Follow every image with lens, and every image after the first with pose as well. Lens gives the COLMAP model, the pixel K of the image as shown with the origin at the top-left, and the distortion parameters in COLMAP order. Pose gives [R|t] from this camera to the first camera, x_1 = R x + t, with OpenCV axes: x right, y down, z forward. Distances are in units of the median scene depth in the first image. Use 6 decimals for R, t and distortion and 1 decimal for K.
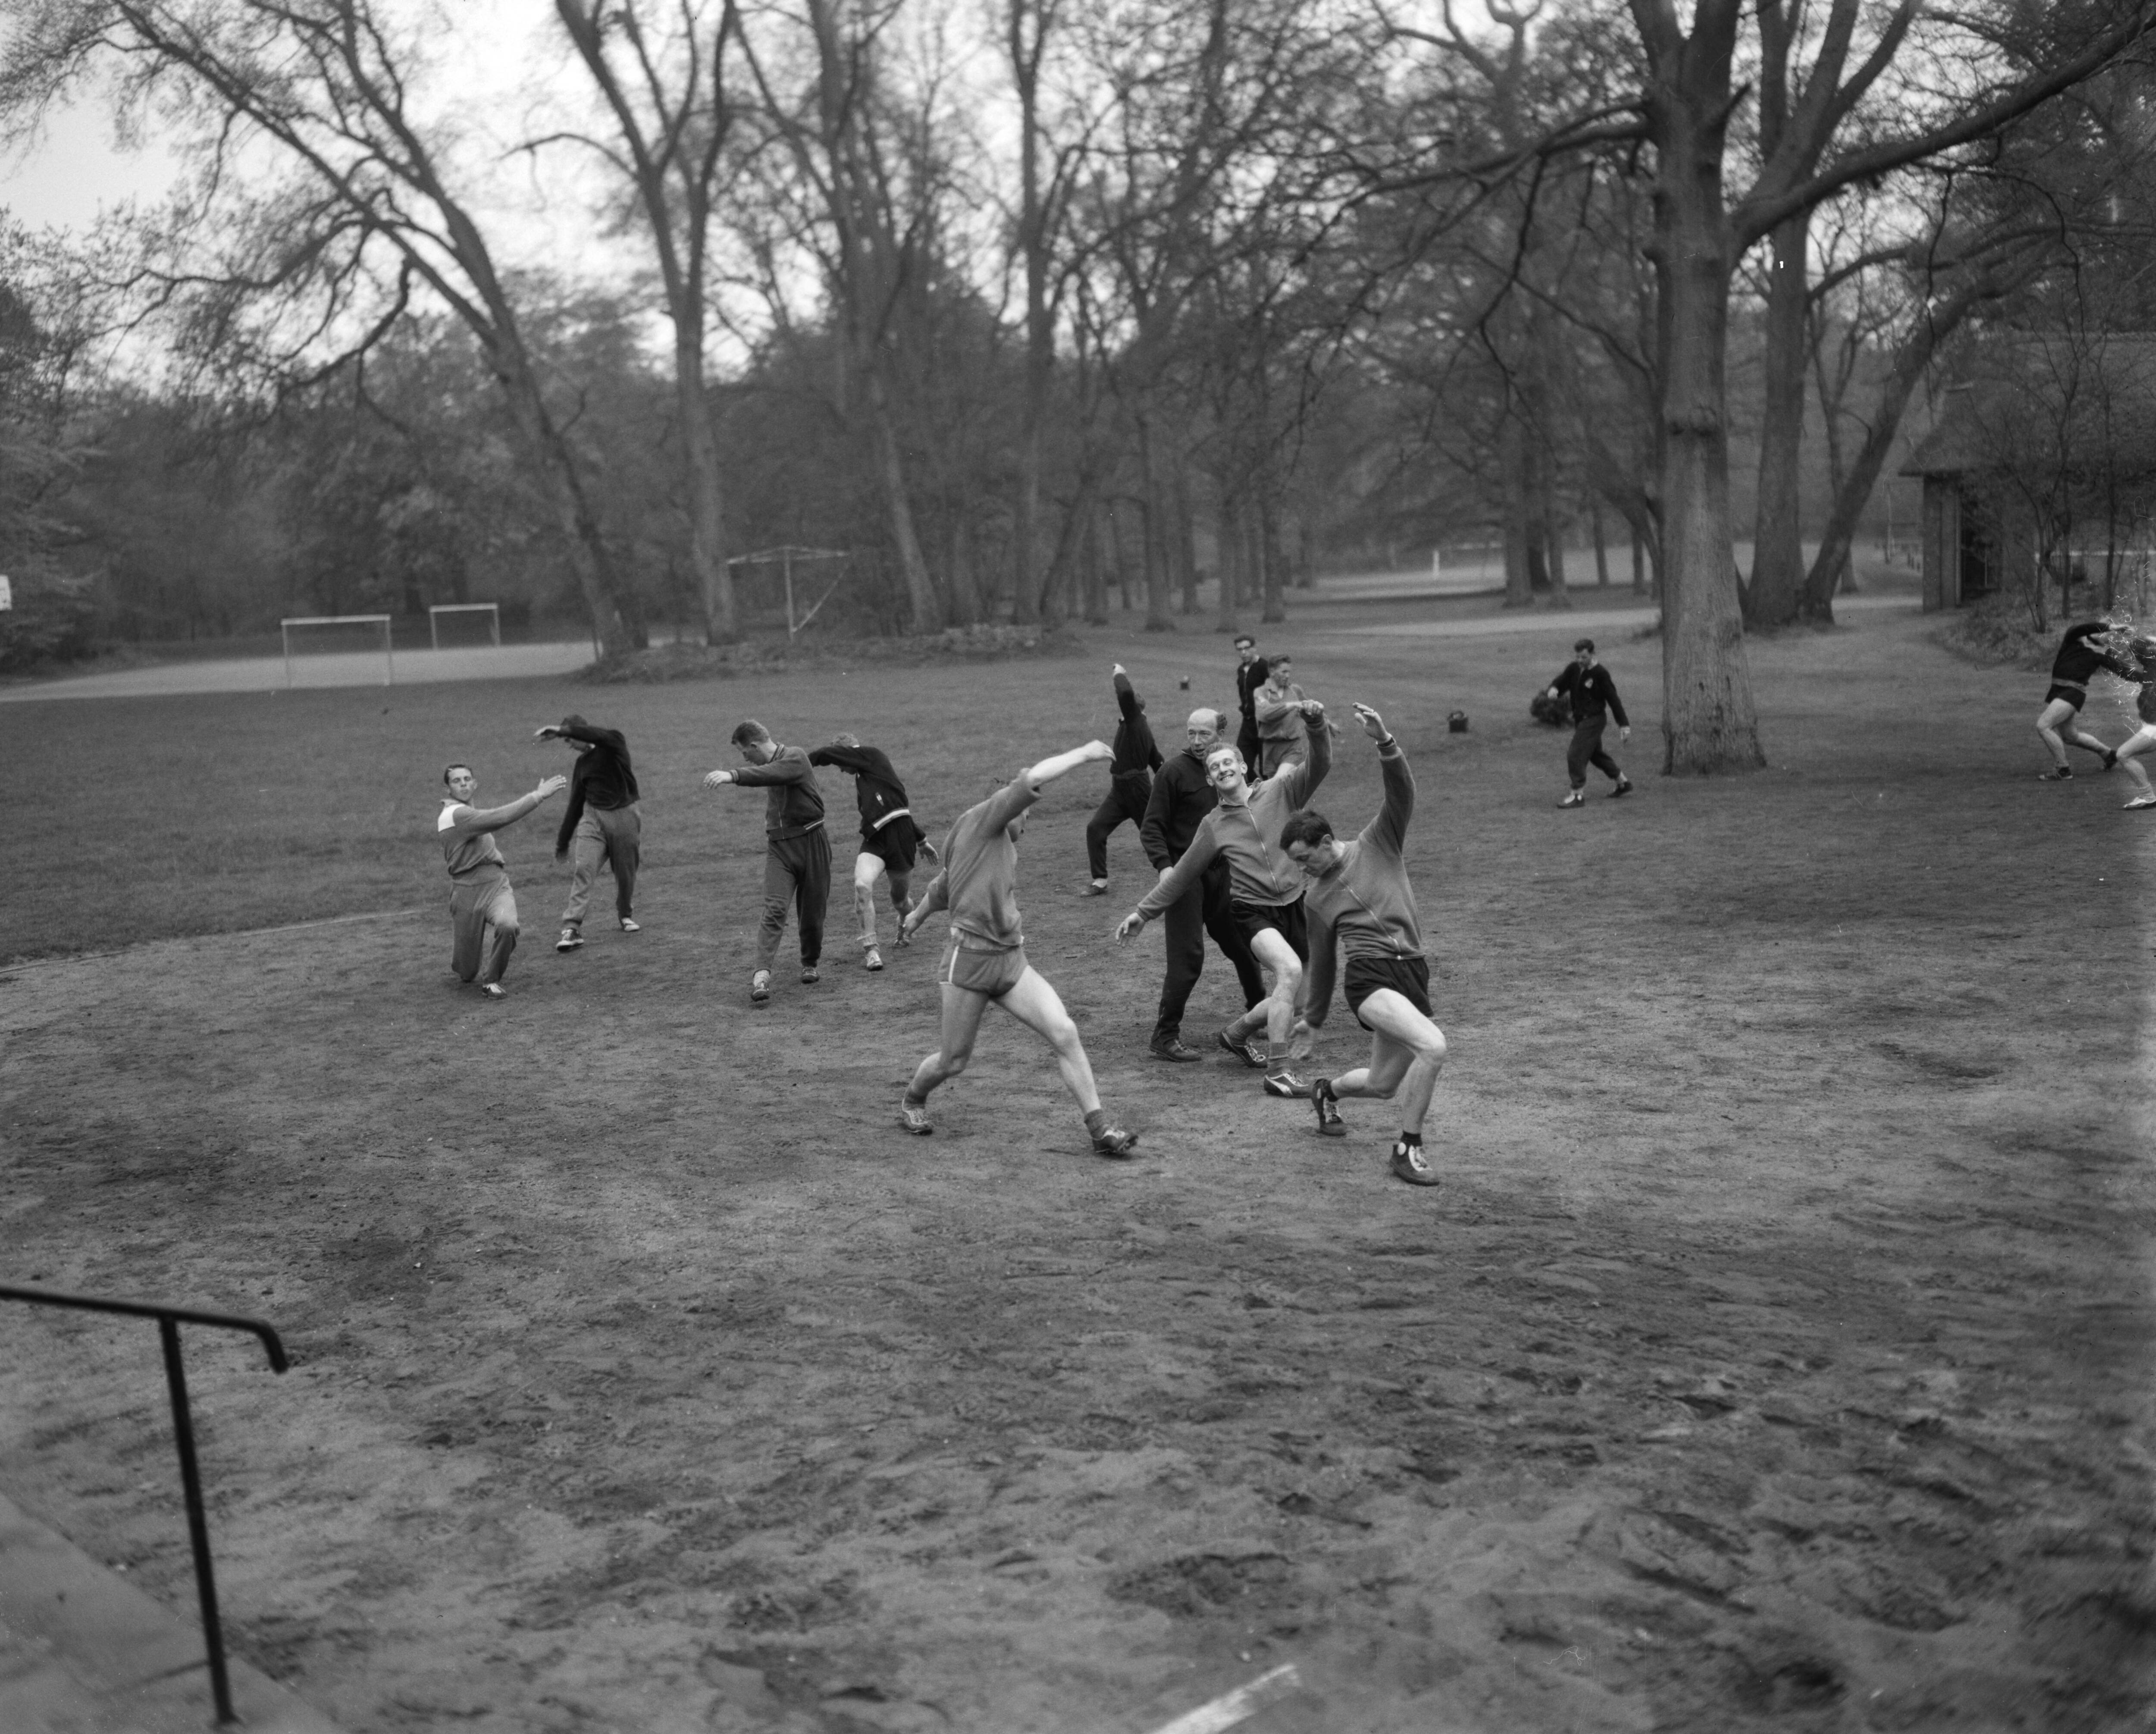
lens RADIAL K [[2363.9, 0, 1078.0], [0, 2363.9, 867.0], [0, 0, 1]] dist [0.011642, -0.015576]
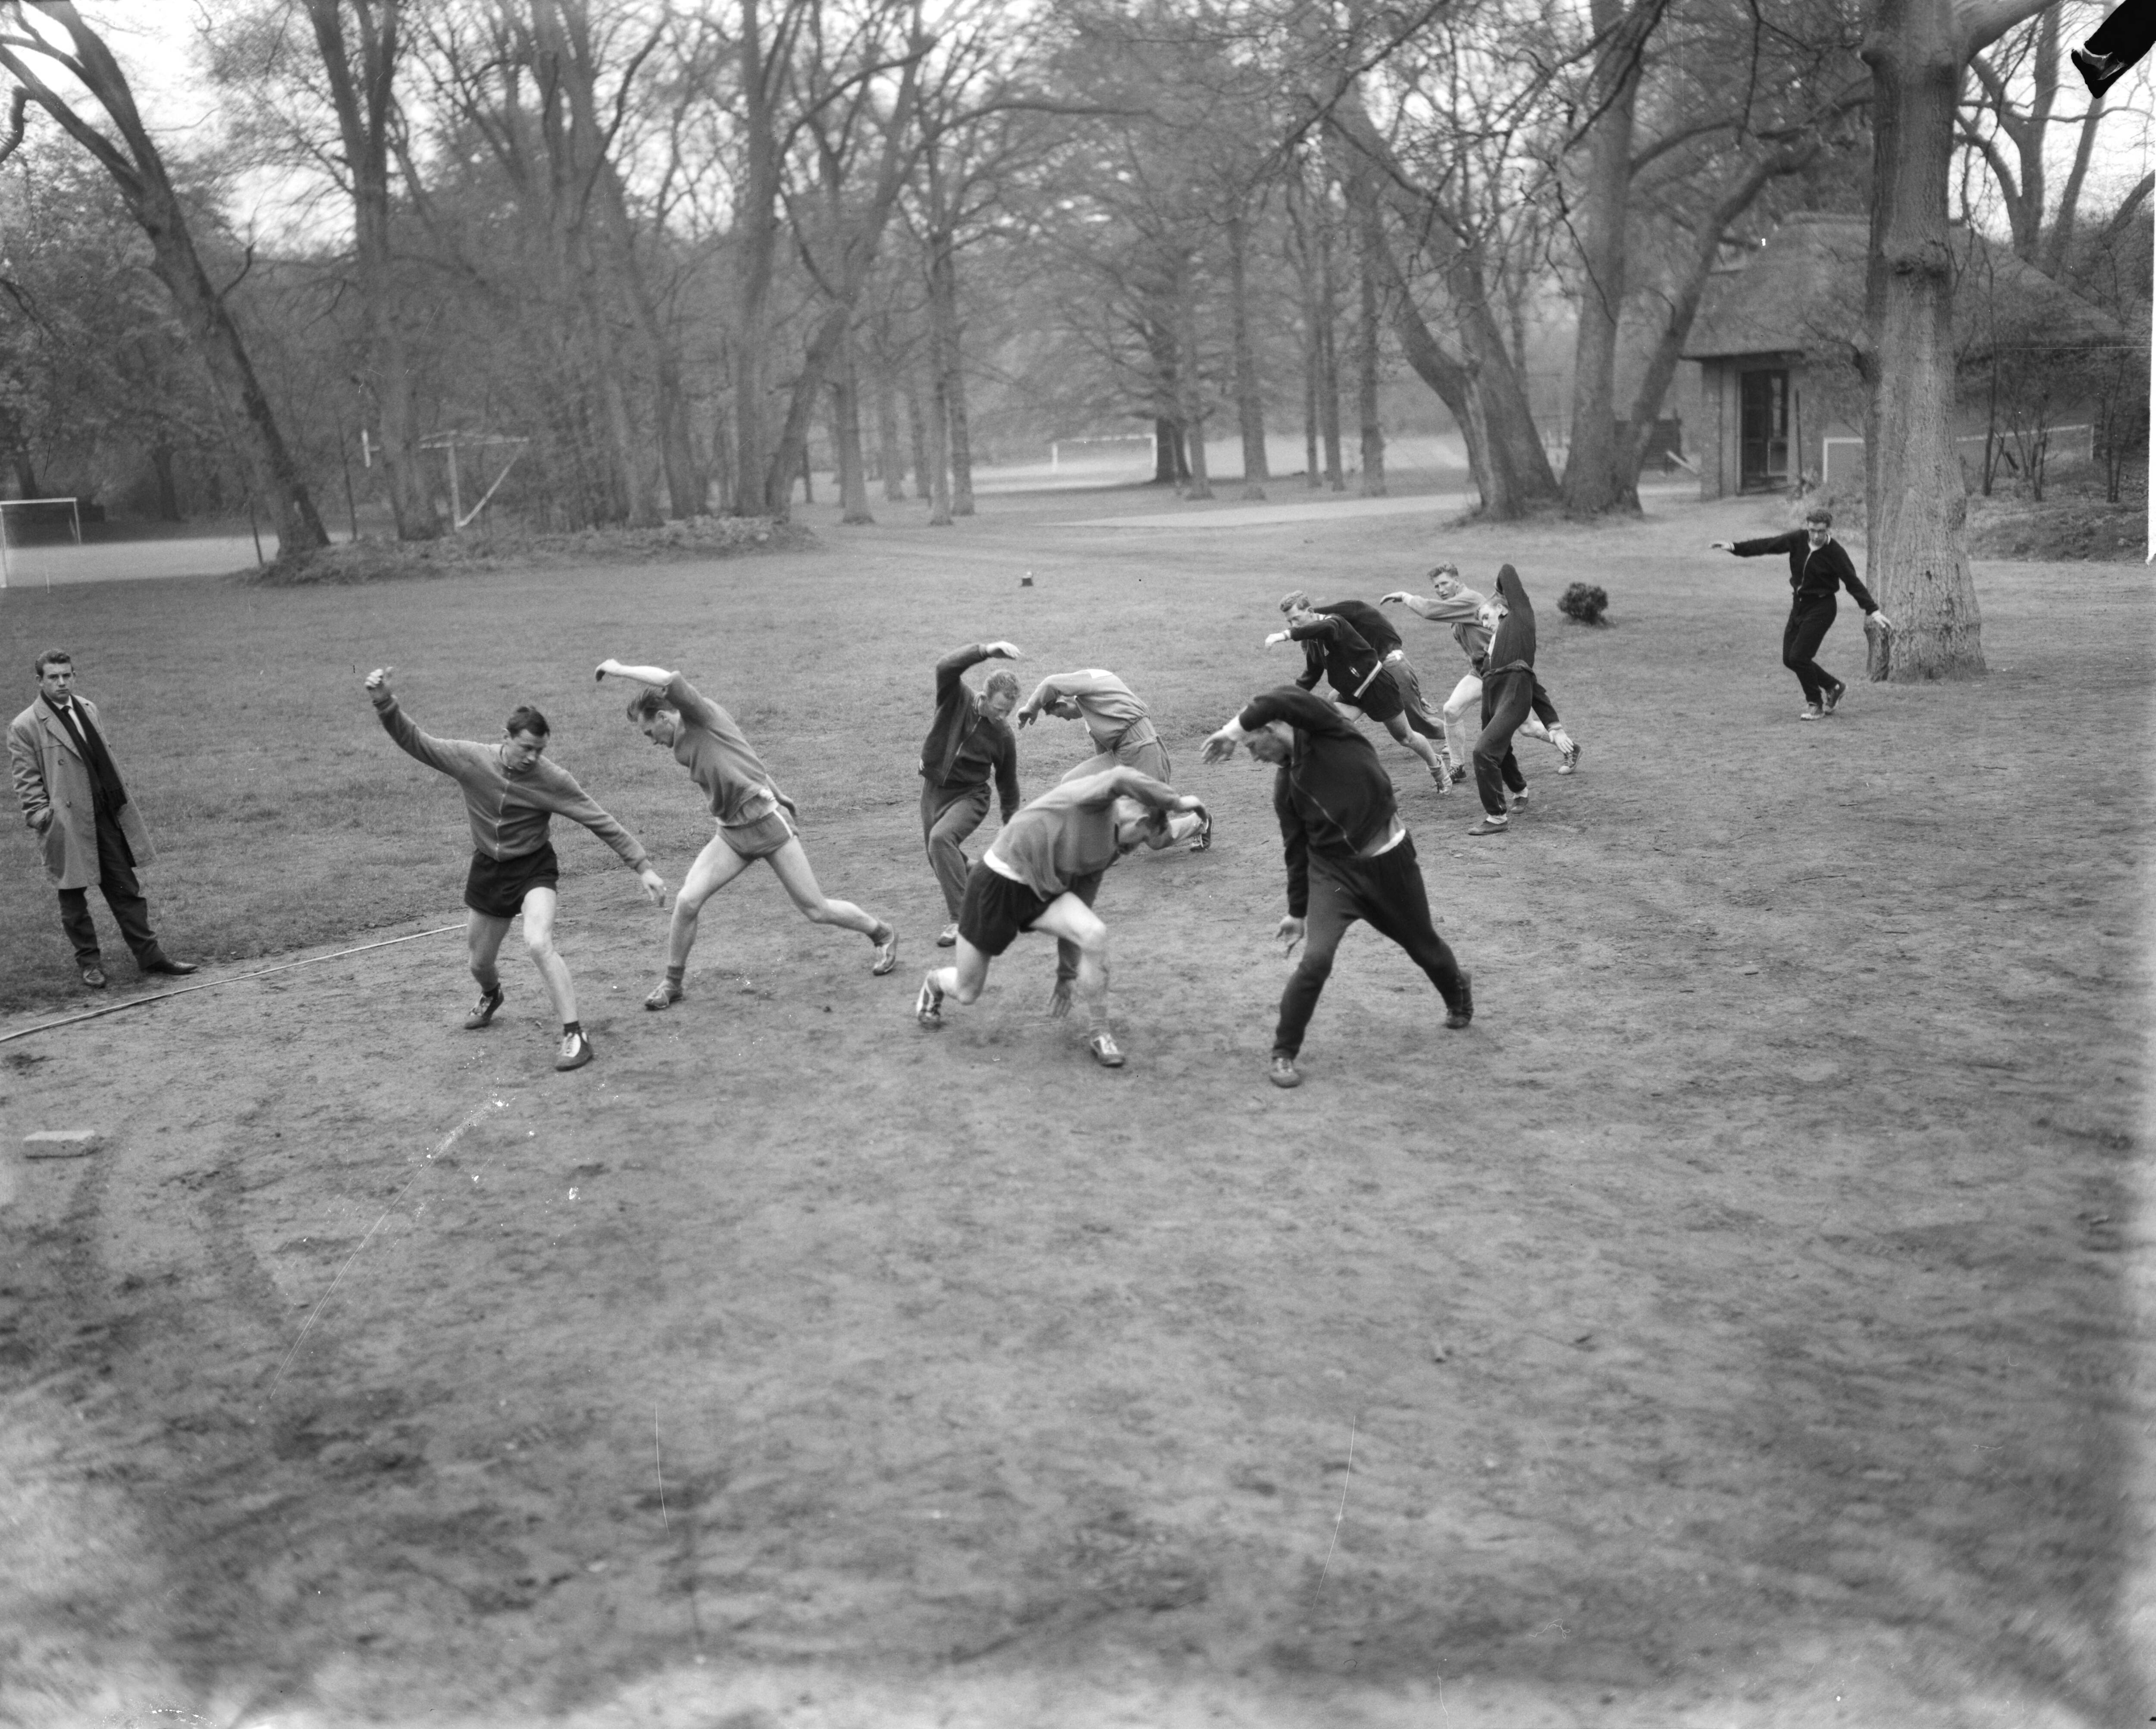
lens RADIAL K [[2364.0, 0, 1078.0], [0, 2364.0, 864.5], [0, 0, 1]] dist [0.011642, -0.015576]
pose [[0.983425, -0.029263, 0.178940, -0.070766], [0.021714, 0.998796, 0.044000, -0.006295], [-0.180012, -0.039385, 0.982876, 0.080816]]
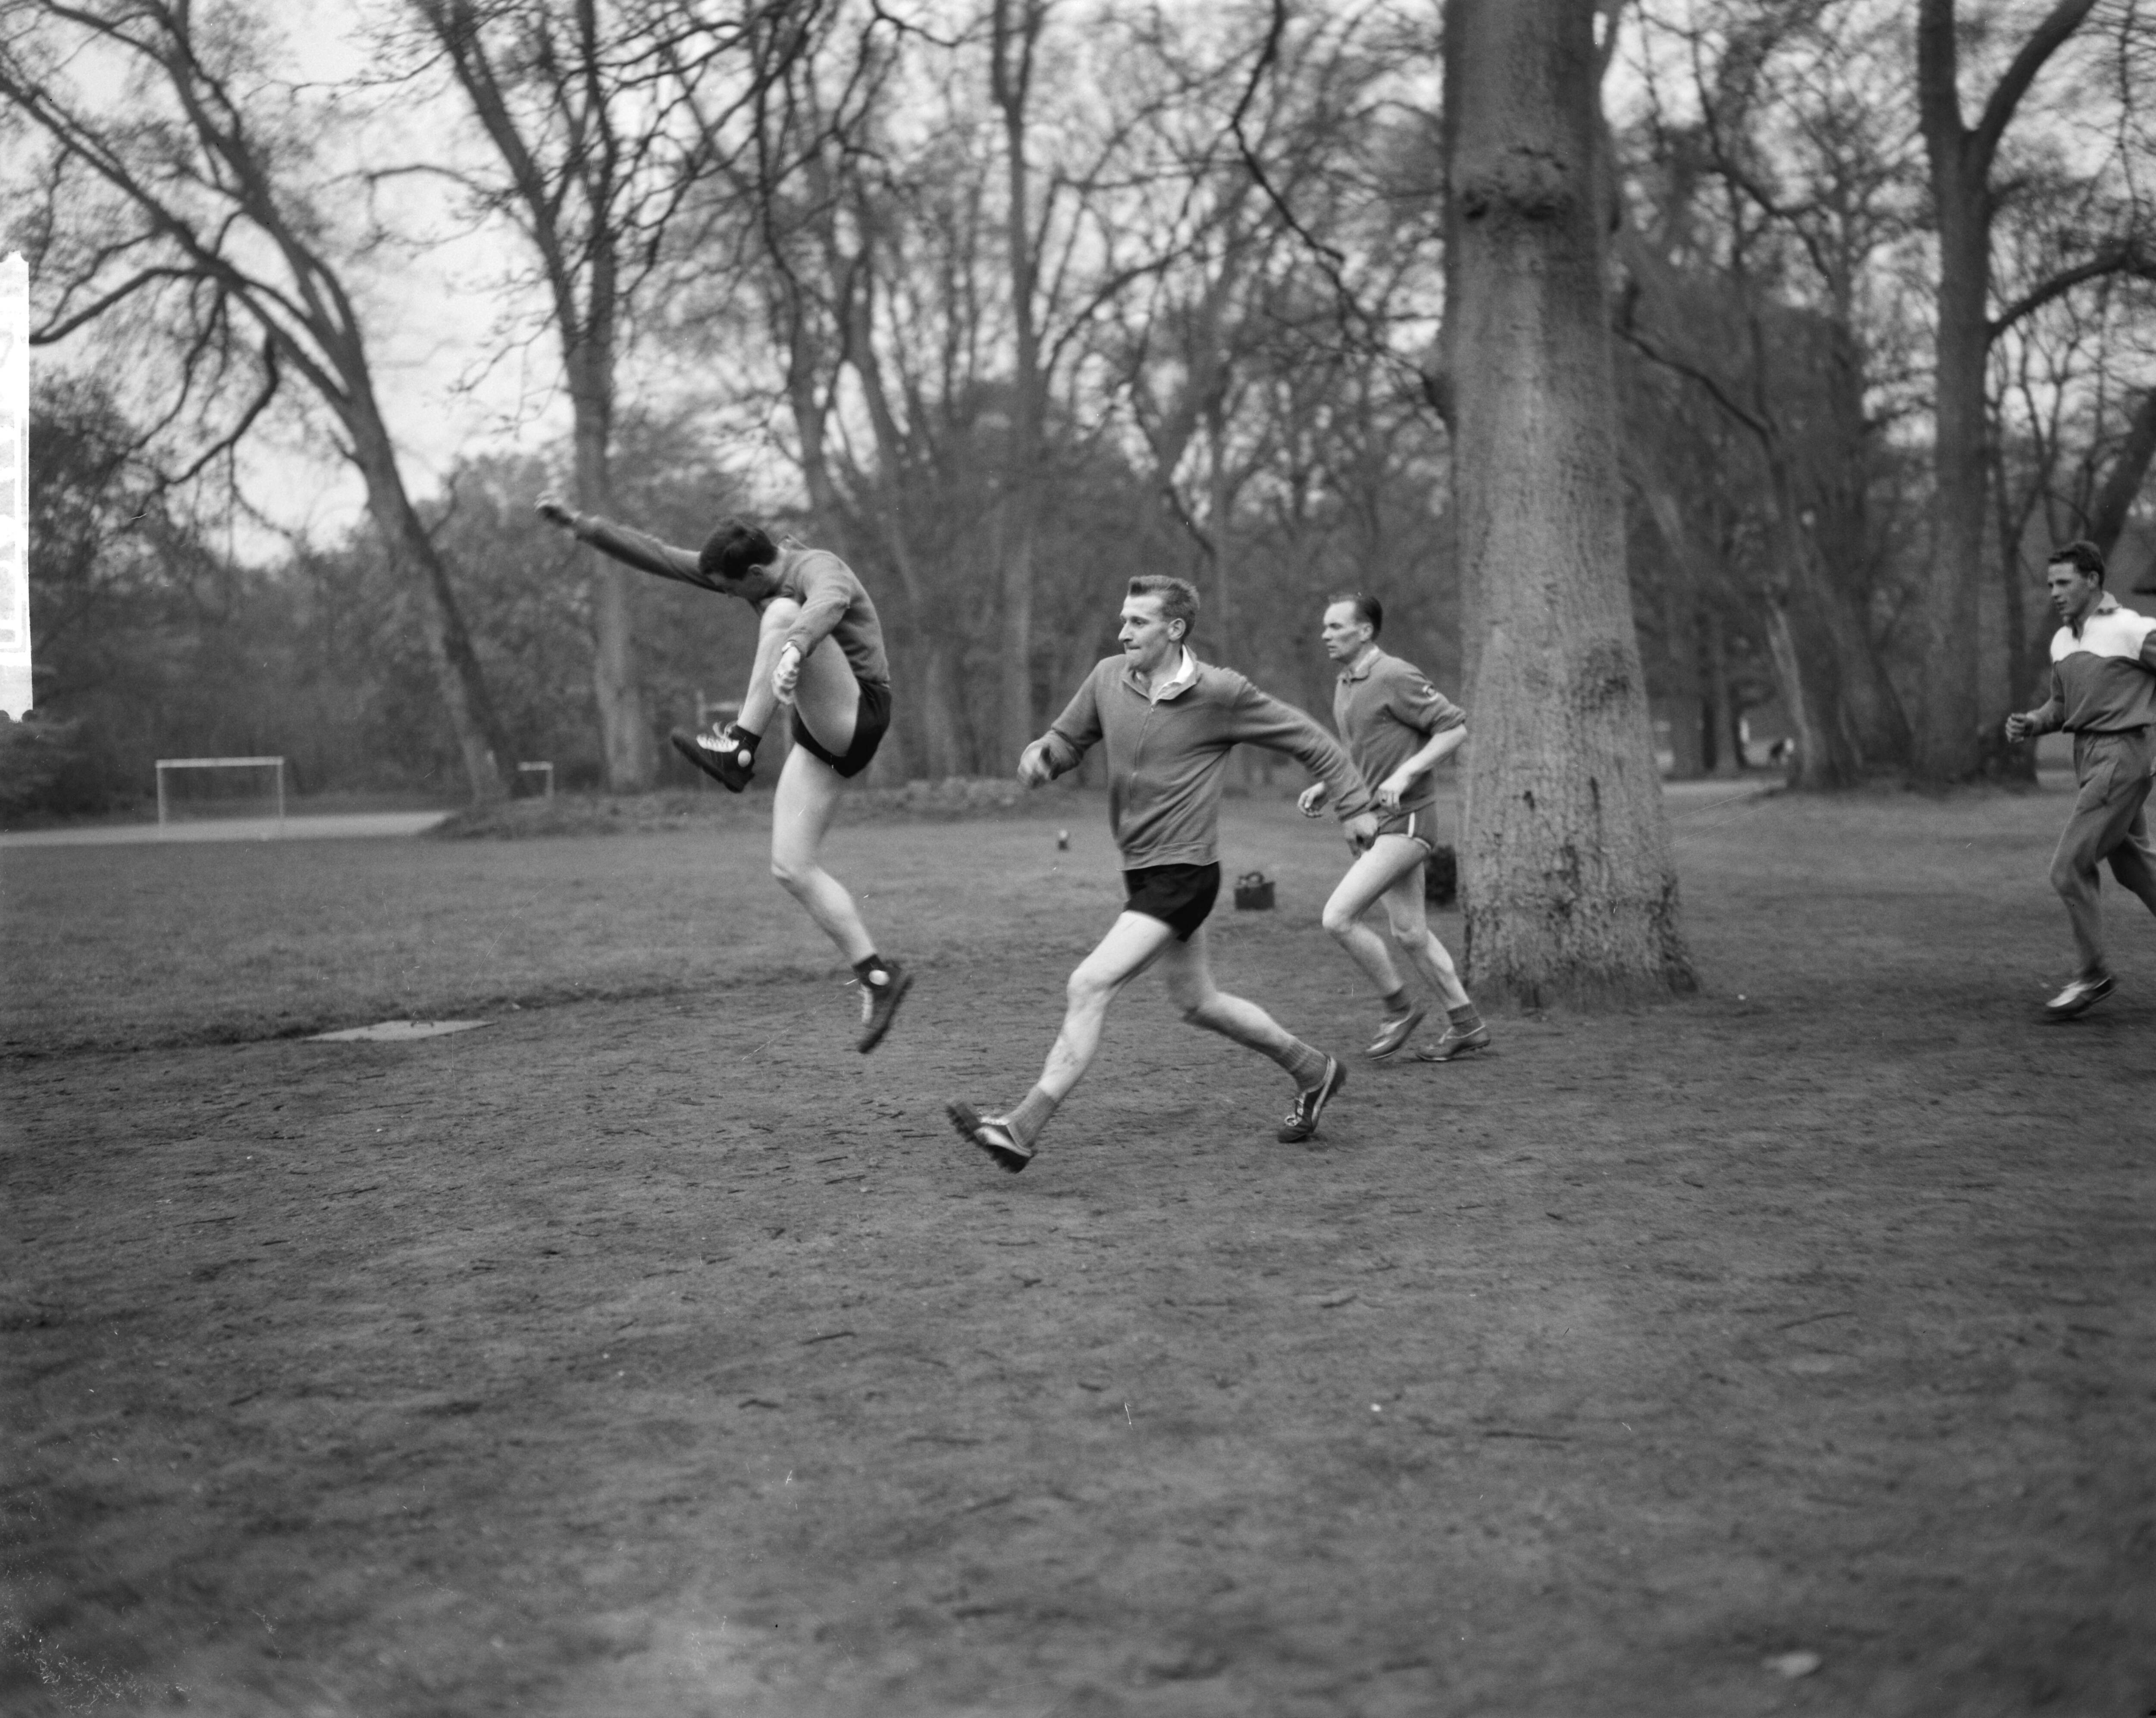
lens RADIAL K [[2389.9, 0, 1041.4], [0, 2389.9, 854.1], [0, 0, 1]] dist [0.012054, 0.014470]
pose [[0.993813, 0.019234, -0.109385, 0.082966], [-0.028365, 0.996183, -0.082547, -0.010763], [0.107380, 0.085139, 0.990566, 0.210596]]
